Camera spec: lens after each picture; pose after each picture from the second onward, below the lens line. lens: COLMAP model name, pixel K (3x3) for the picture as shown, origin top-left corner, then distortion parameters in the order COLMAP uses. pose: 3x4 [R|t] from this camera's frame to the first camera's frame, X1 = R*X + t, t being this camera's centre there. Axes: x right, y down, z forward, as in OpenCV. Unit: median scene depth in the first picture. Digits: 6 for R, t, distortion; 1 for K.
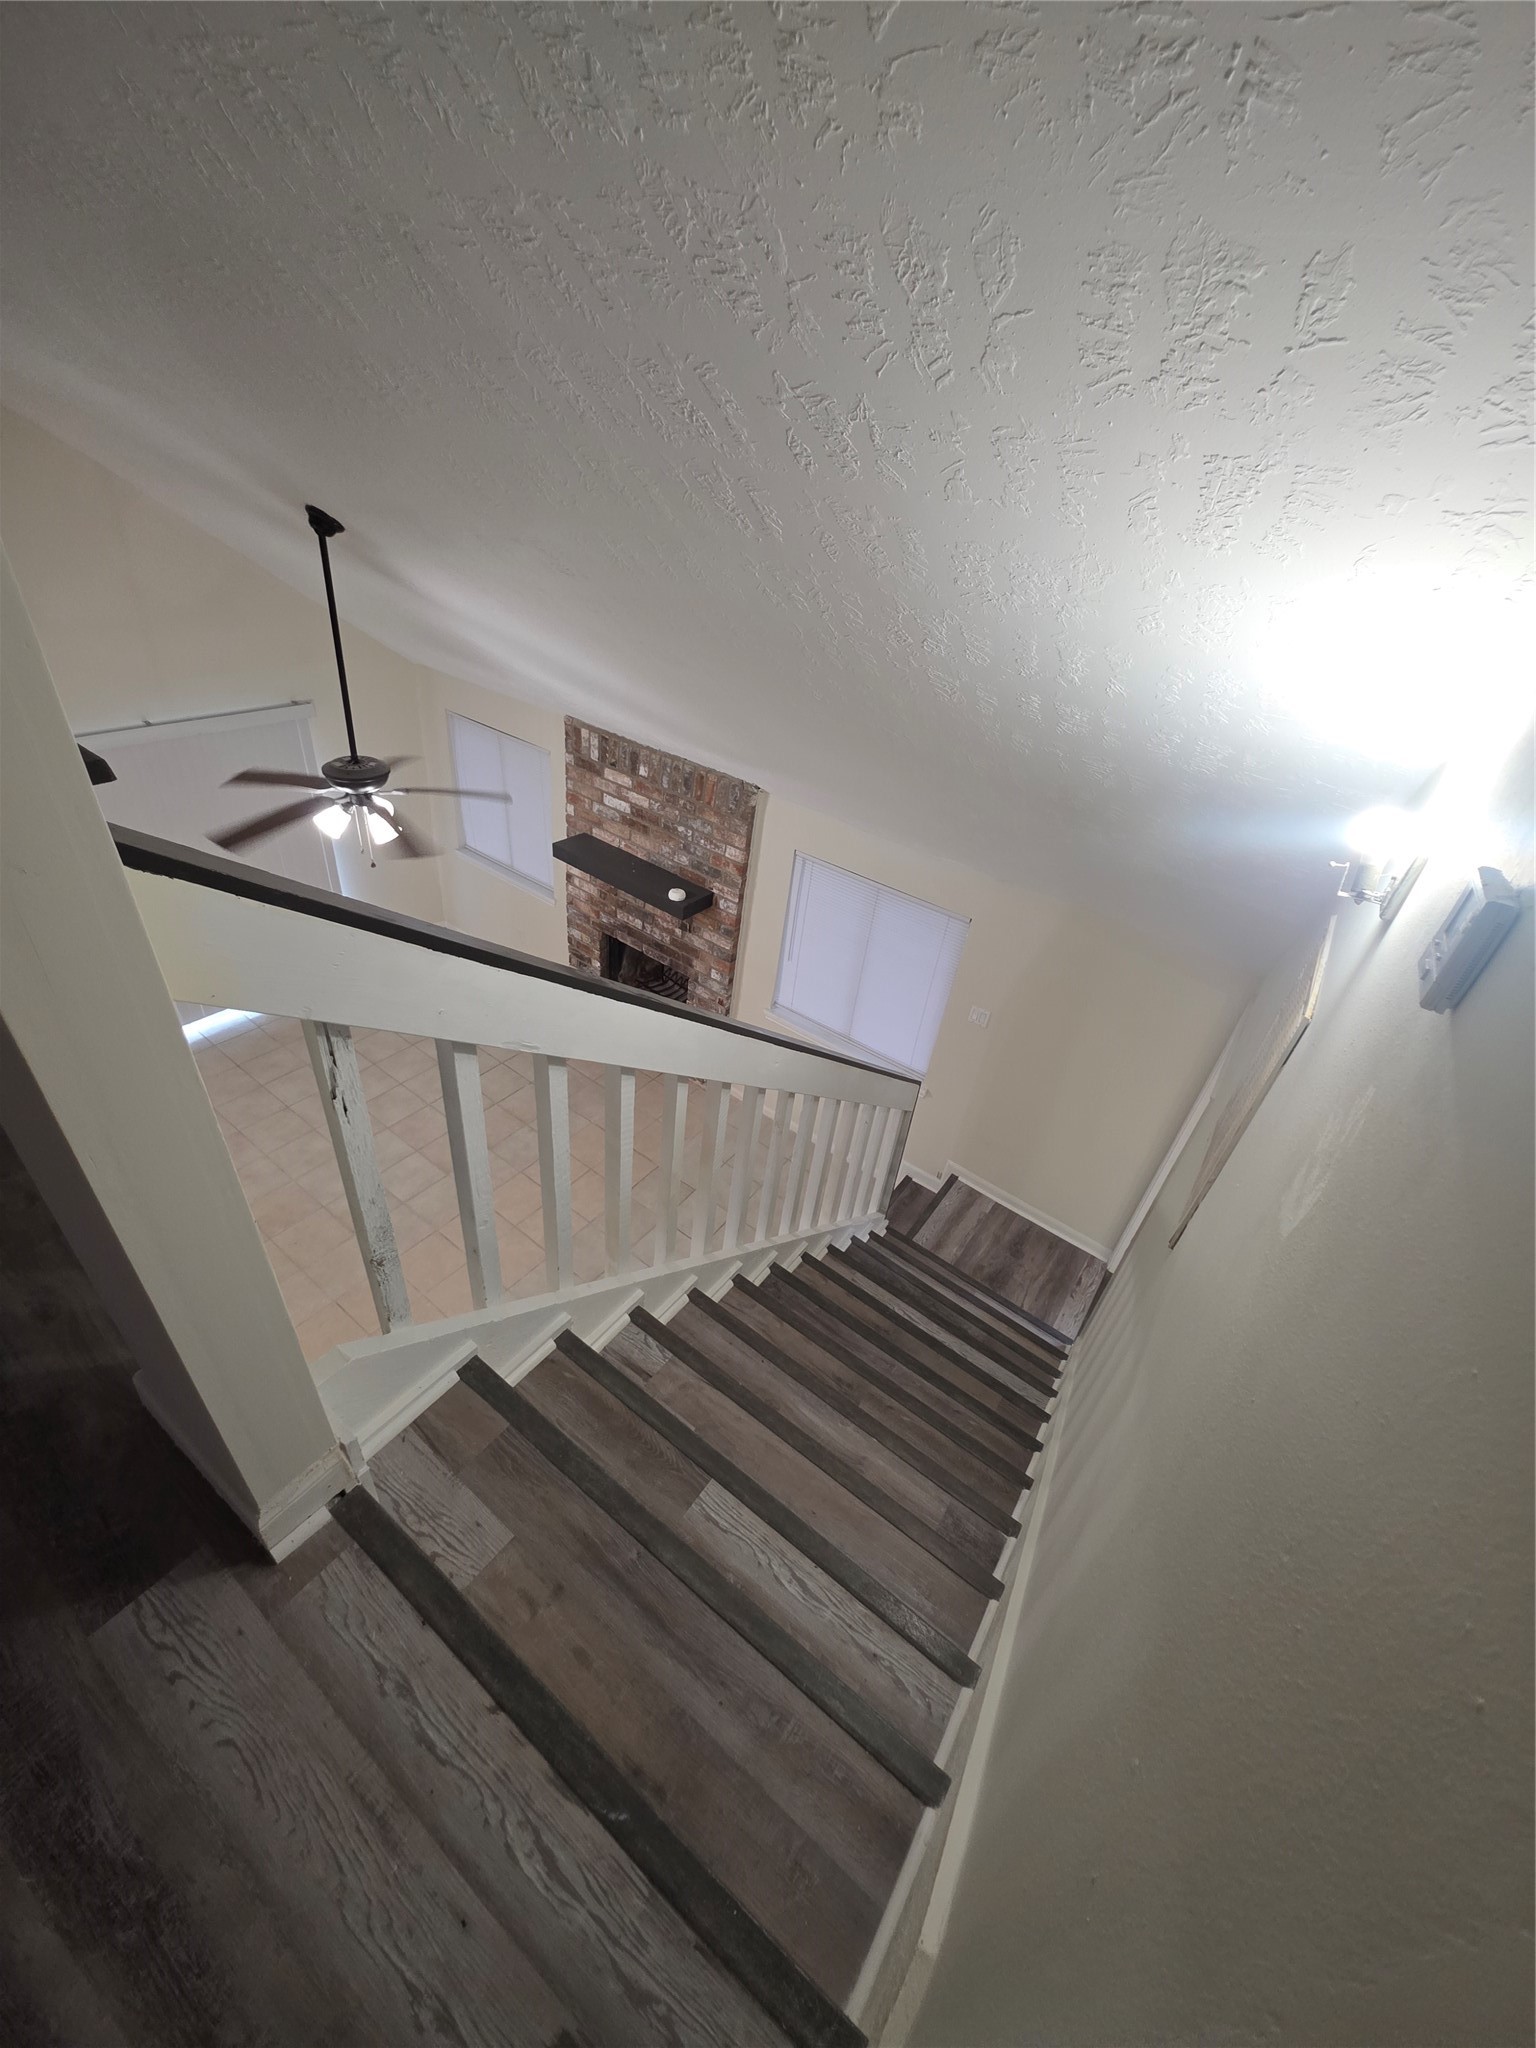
lens RADIAL K [[824.2, 0, 767.1], [0, 824.2, 1022.9], [0, 0, 1]] dist [-0.003151, -0.001347]
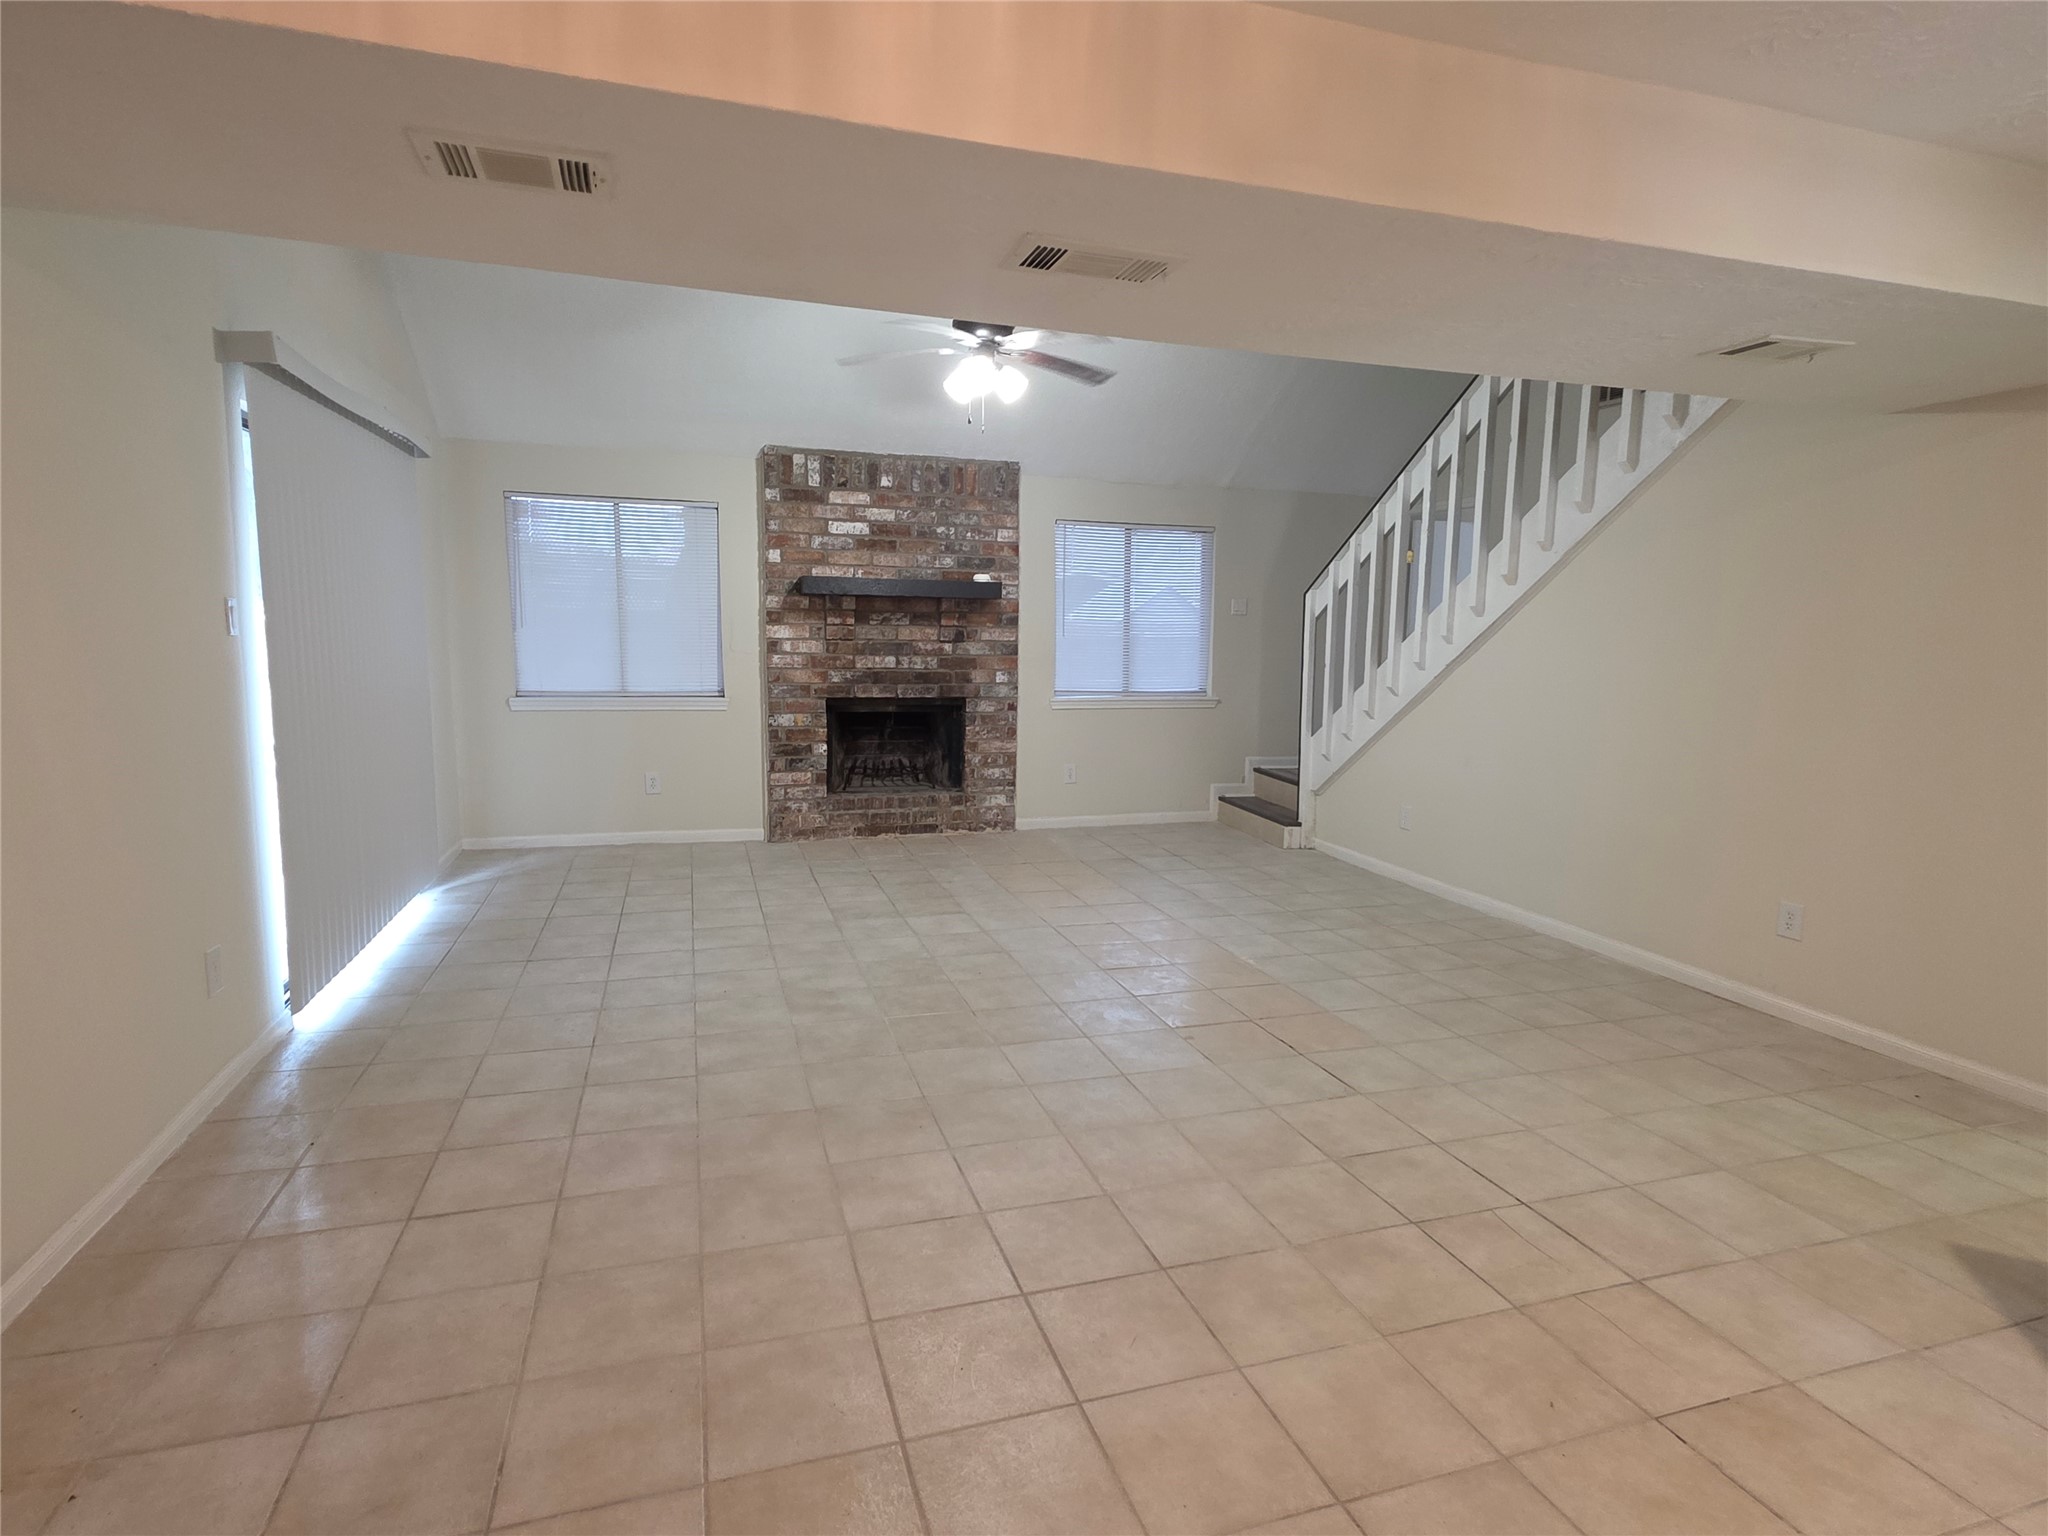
lens RADIAL K [[1044.8, 0, 1011.7], [0, 1044.8, 761.7], [0, 0, 1]] dist [0.008929, -0.004532]
pose [[0.597508, -0.201952, 0.776015, -1.032123], [0.510648, 0.841987, -0.174062, 0.244569], [-0.618242, 0.500274, 0.606220, 0.325805]]
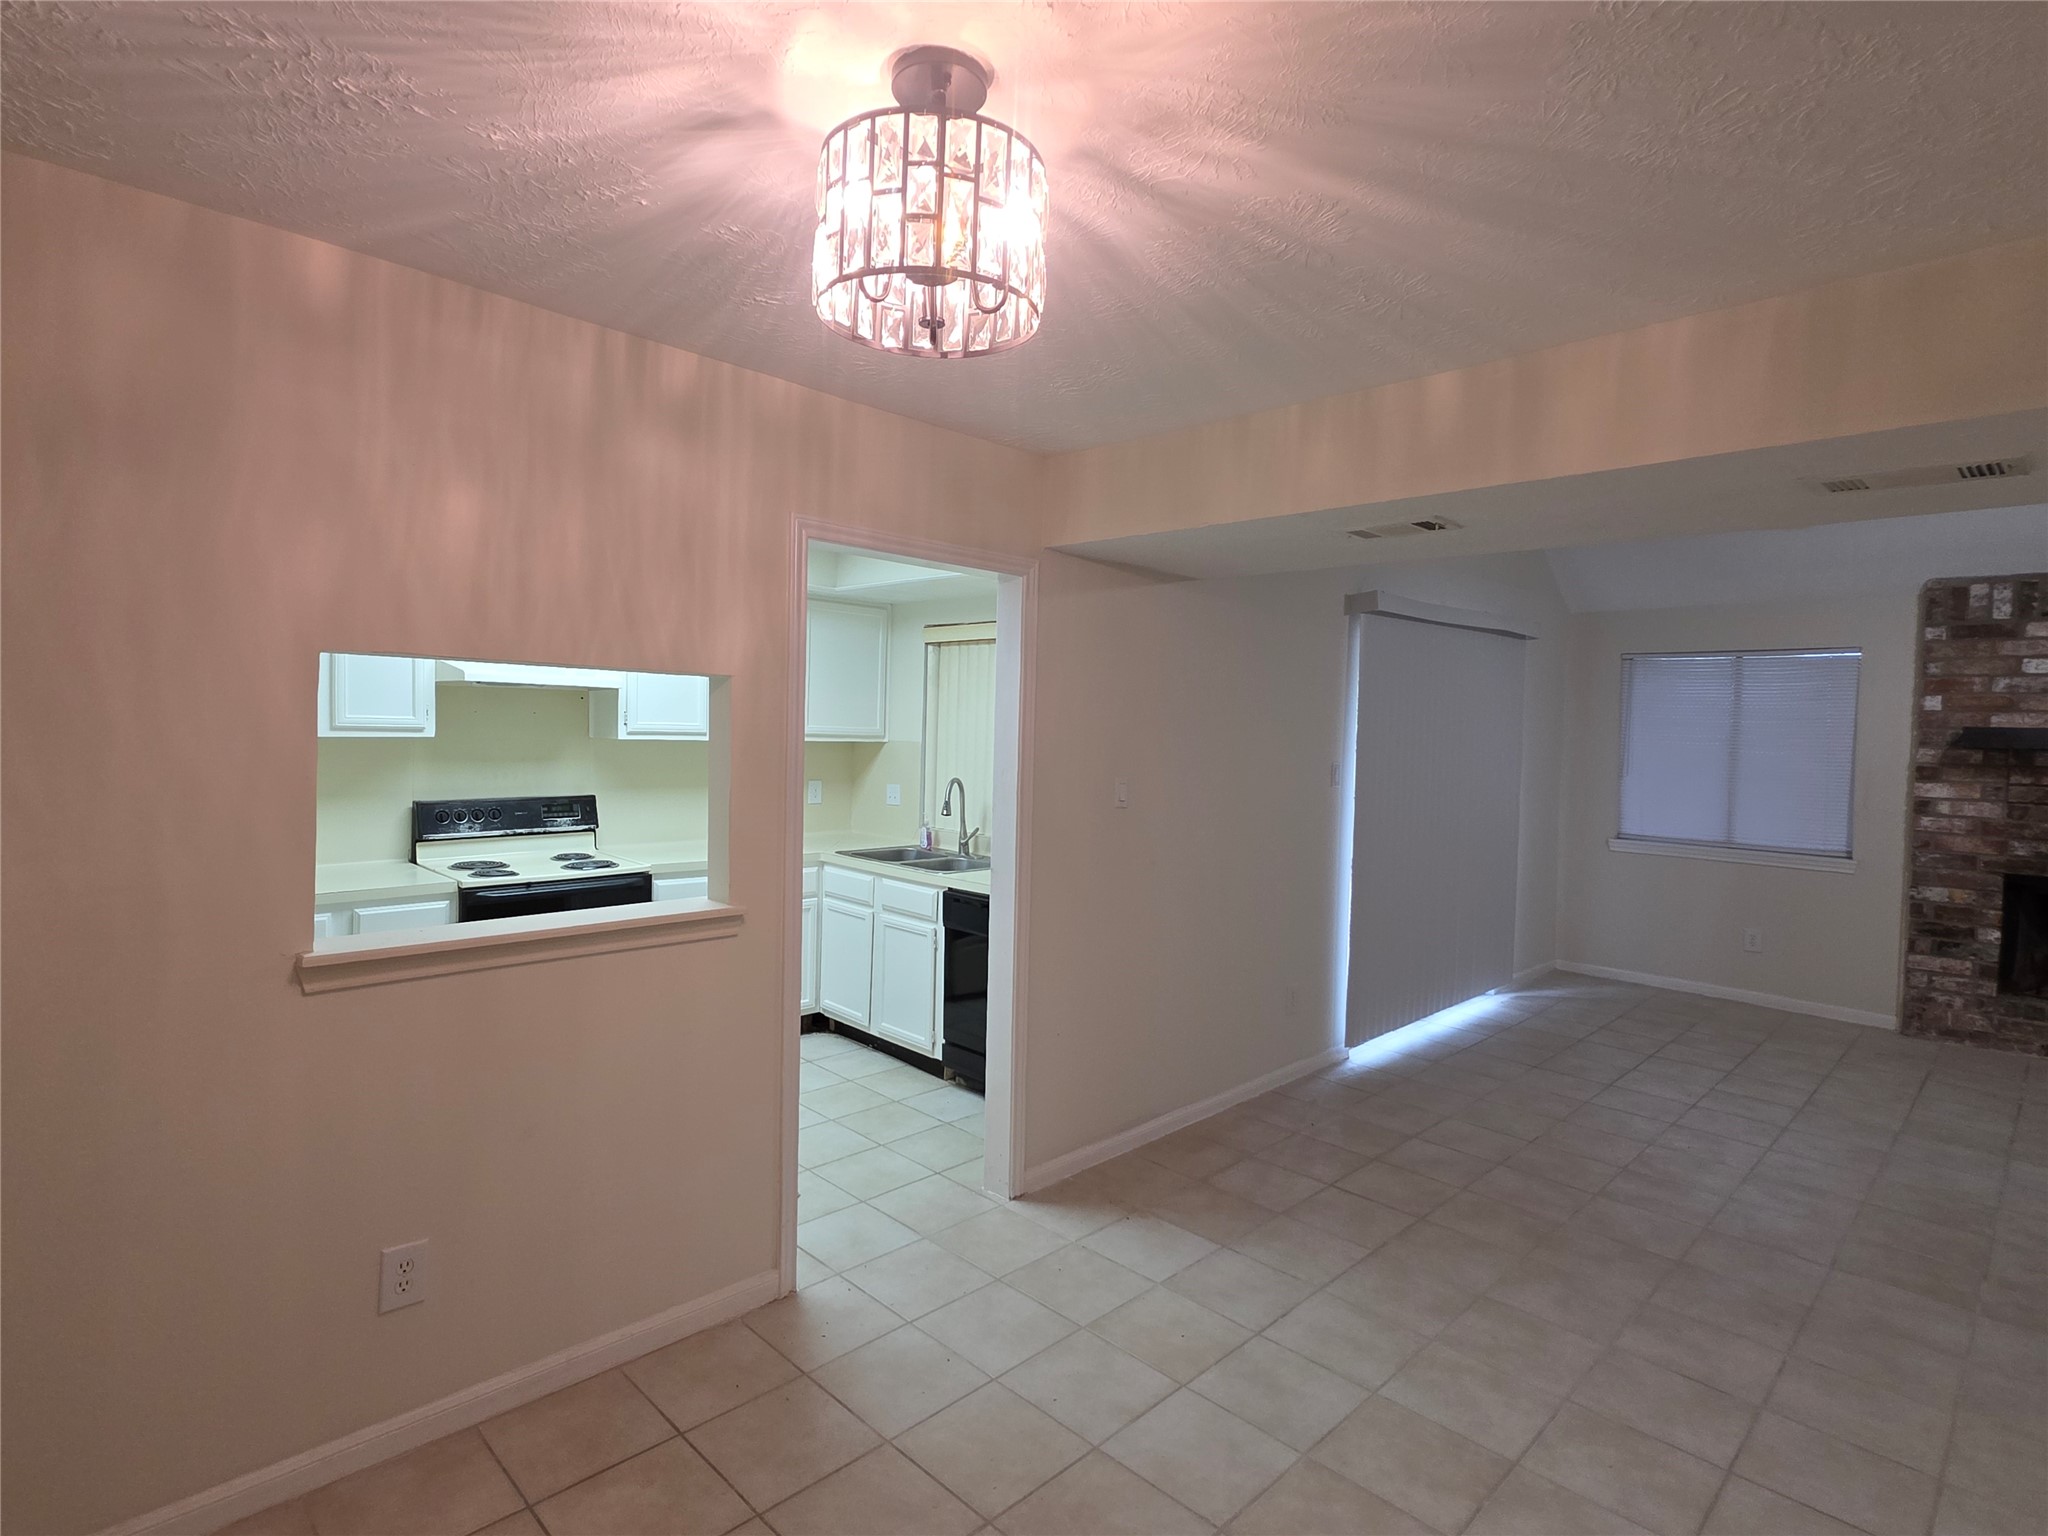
lens RADIAL K [[1044.8, 0, 999.4], [0, 1044.8, 764.3], [0, 0, 1]] dist [0.008929, -0.004532]
pose [[0.980249, -0.084078, -0.179008, -0.946723], [-0.031864, 0.826165, -0.562526, 0.357223], [0.195186, 0.557119, 0.807168, 0.126250]]
